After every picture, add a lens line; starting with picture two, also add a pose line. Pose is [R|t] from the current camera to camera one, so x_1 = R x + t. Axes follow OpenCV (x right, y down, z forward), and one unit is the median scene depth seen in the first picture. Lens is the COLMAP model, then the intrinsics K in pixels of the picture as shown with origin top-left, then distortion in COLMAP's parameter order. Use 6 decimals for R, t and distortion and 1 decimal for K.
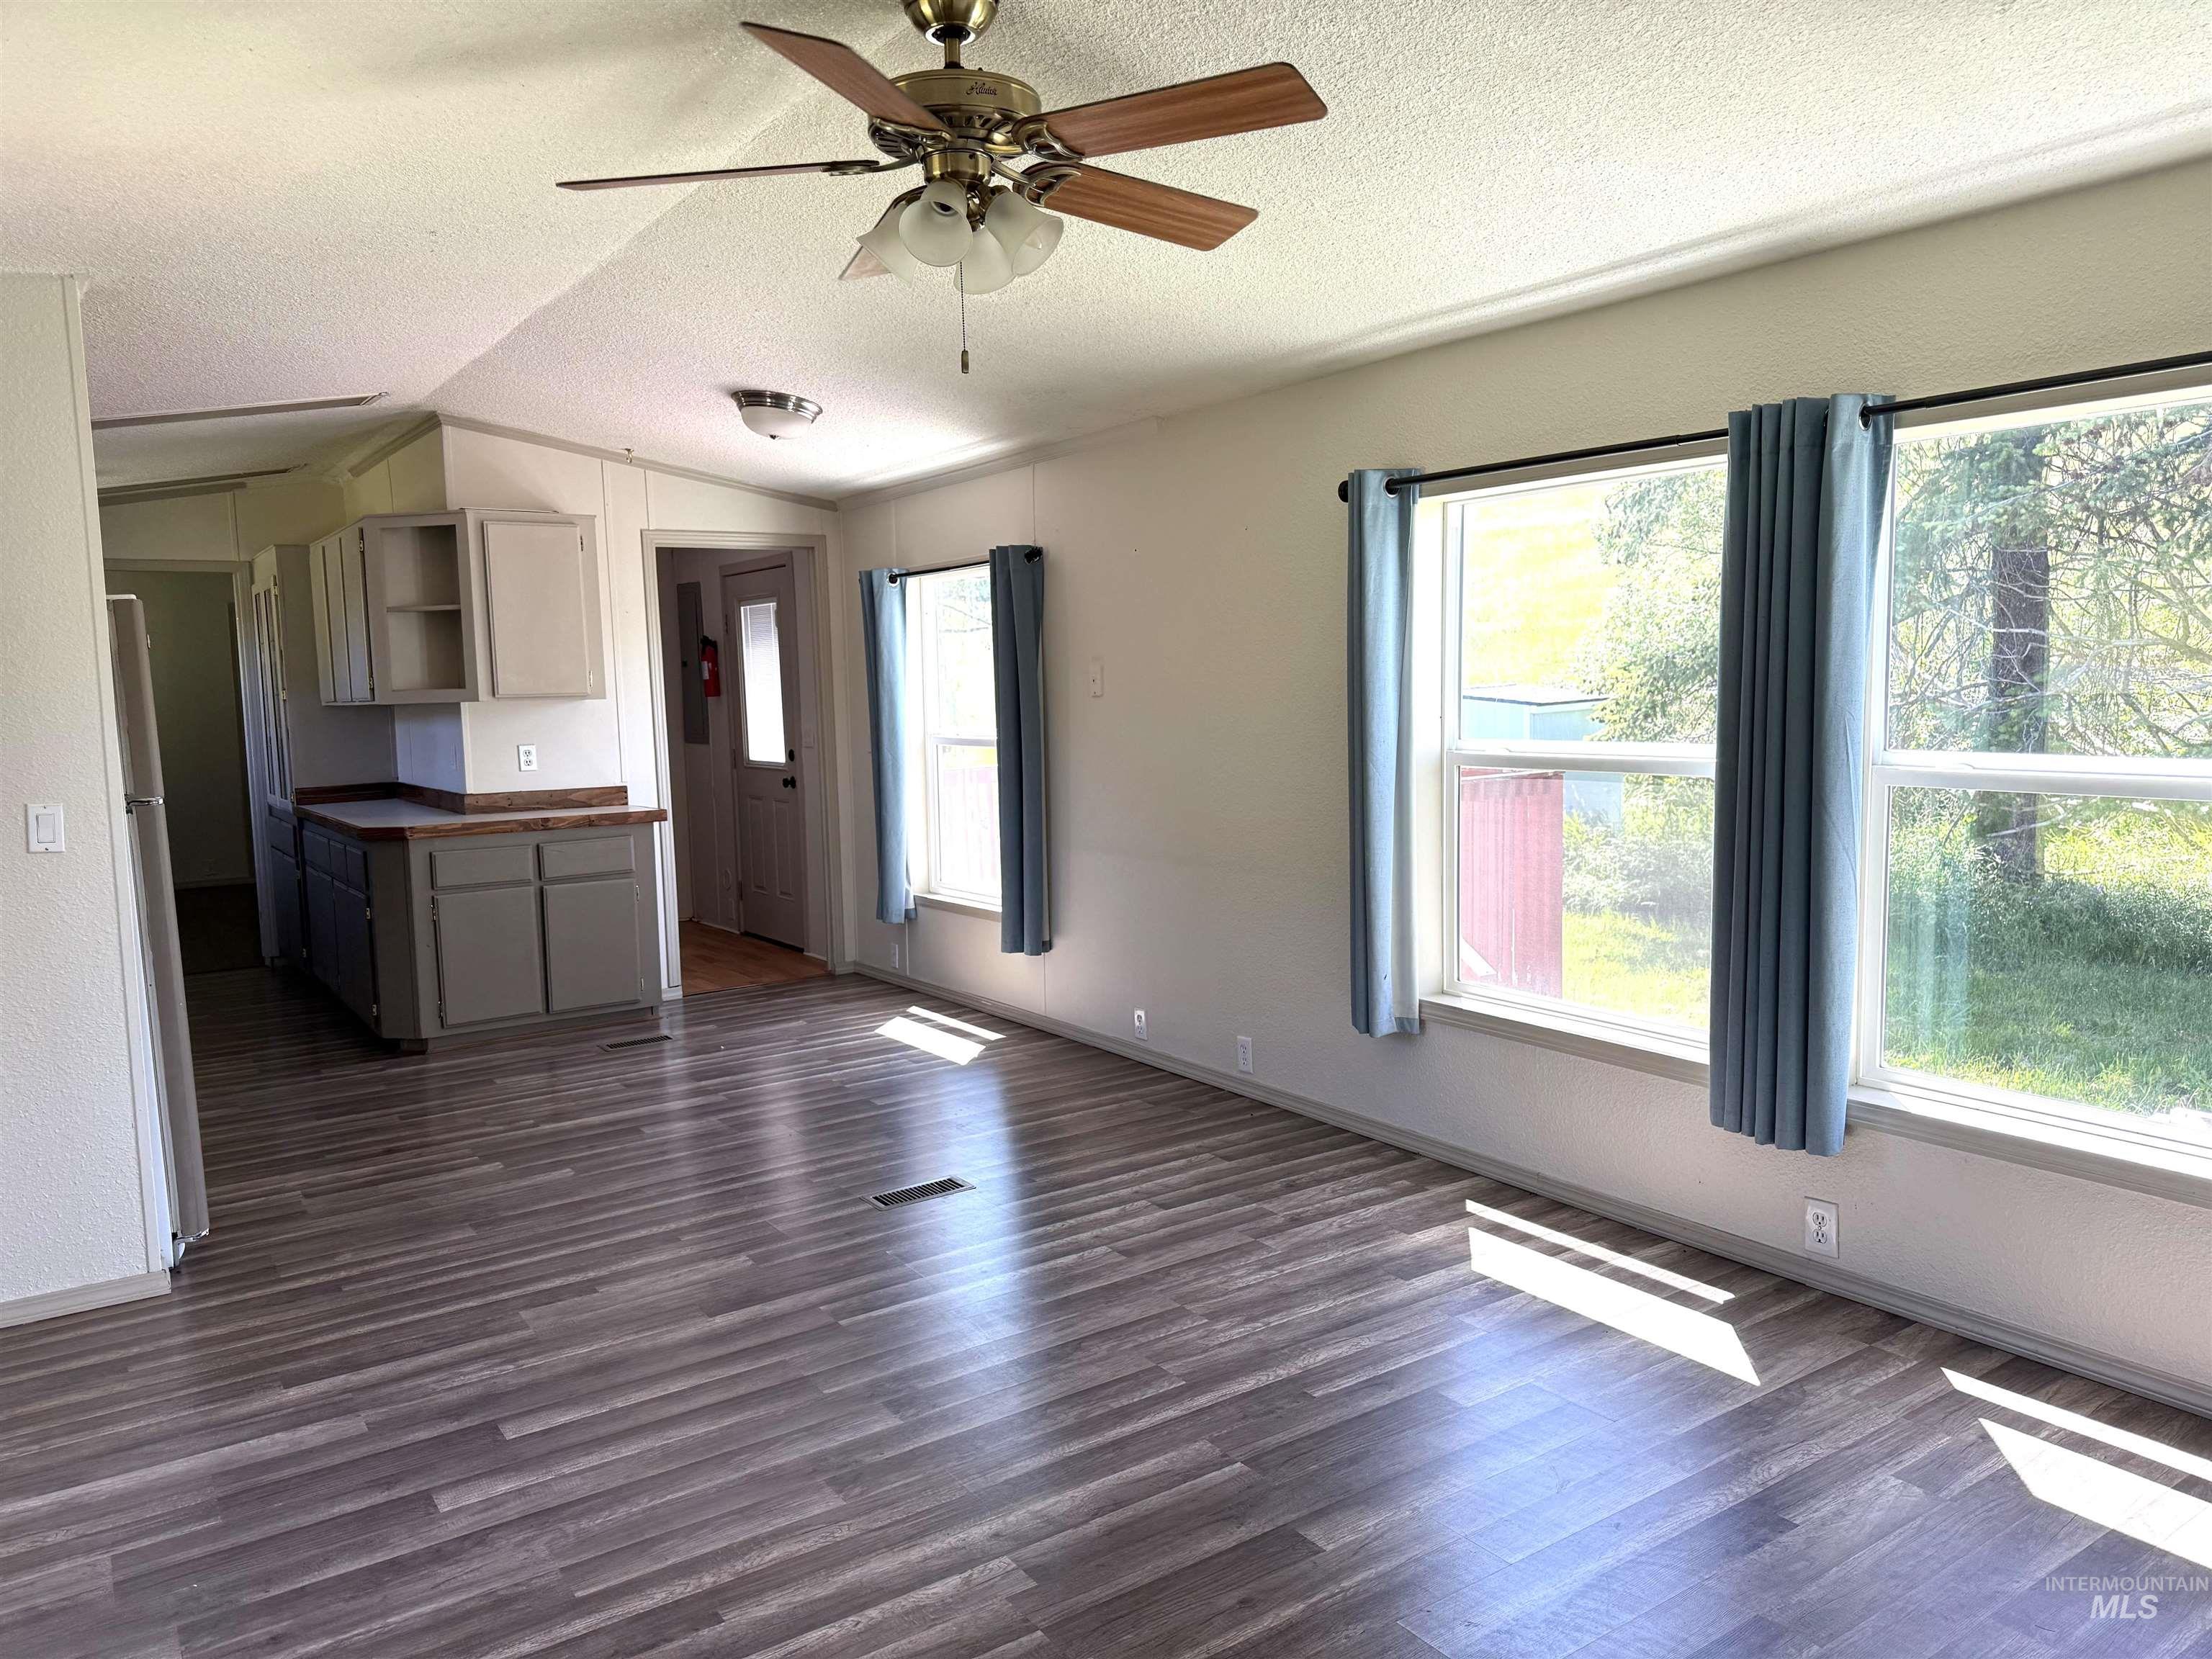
lens RADIAL K [[1563.7, 0, 1108.2], [0, 1563.7, 833.0], [0, 0, 1]] dist [0.027662, -0.032205]
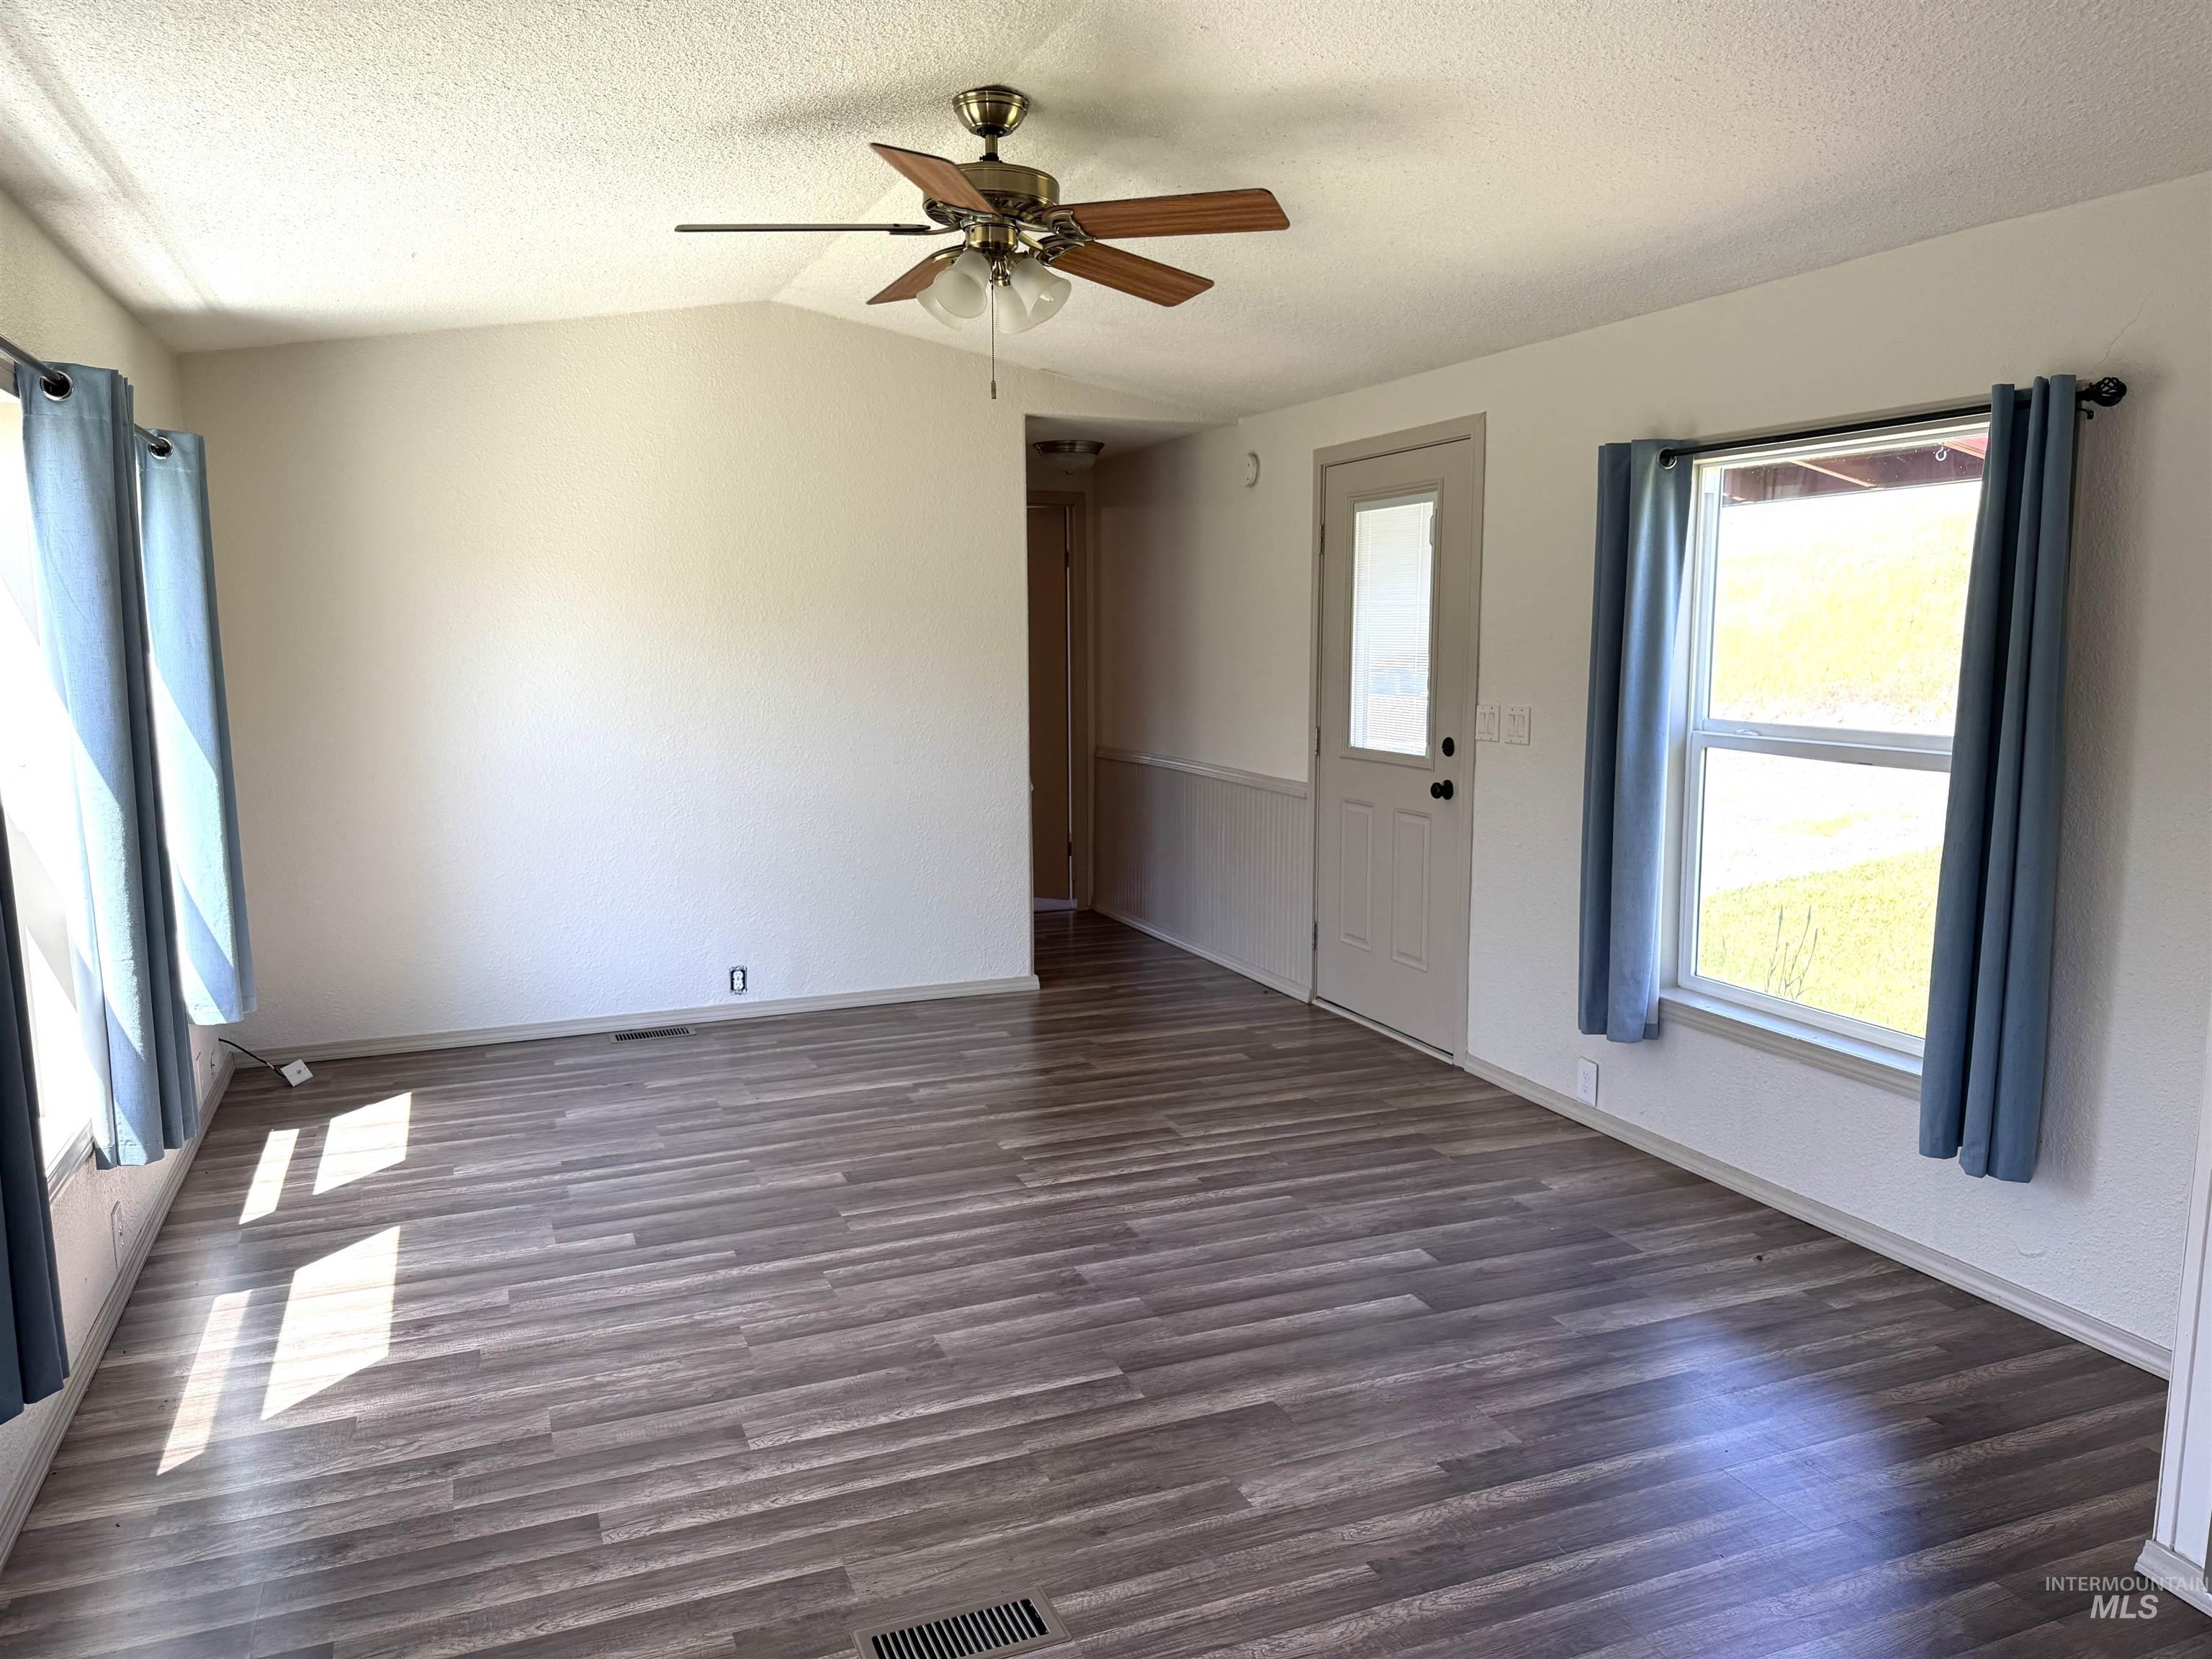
lens RADIAL K [[1563.7, 0, 1103.5], [0, 1563.7, 836.9], [0, 0, 1]] dist [0.027662, -0.032205]
pose [[-0.978615, -0.002079, 0.205691, -0.367499], [0.046313, 0.972048, 0.230170, -0.197543], [-0.200420, 0.234774, -0.951164, 1.901834]]
